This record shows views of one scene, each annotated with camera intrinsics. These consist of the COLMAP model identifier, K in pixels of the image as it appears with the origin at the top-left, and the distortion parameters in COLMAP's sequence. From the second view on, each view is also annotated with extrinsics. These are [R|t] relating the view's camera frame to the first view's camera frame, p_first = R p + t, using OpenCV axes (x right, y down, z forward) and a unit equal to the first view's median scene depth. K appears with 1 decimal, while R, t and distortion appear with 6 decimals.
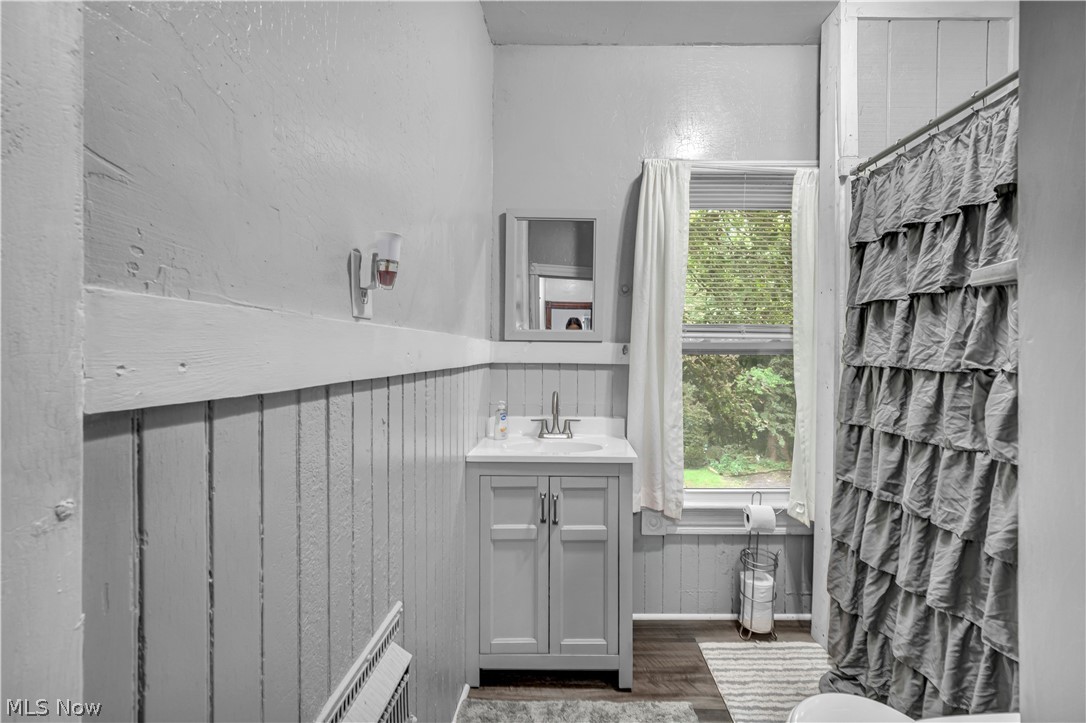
lens RADIAL K [[447.9, 0, 539.9], [0, 447.9, 356.1], [0, 0, 1]] dist [0.000352, 0.000070]
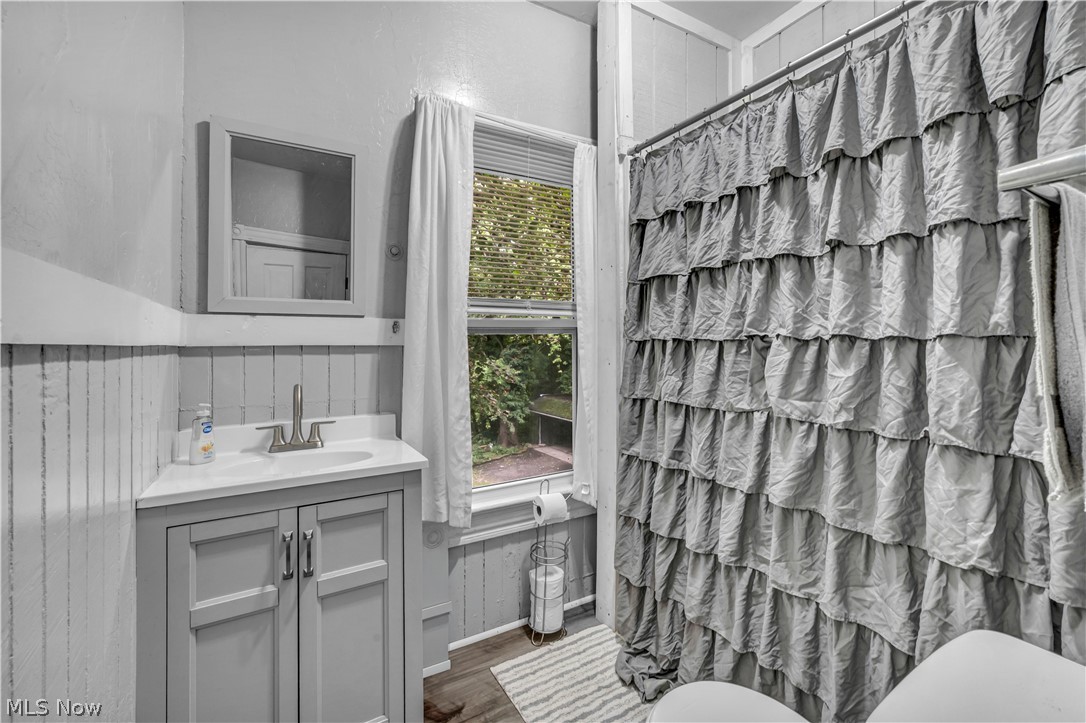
lens RADIAL K [[469.4, 0, 540.8], [0, 469.4, 343.1], [0, 0, 1]] dist [0.000328, -0.000219]
pose [[0.840457, -0.004818, 0.541857, -0.061891], [0.013459, 0.999838, -0.011984, 0.038643], [-0.541711, 0.017365, 0.840386, 0.228579]]
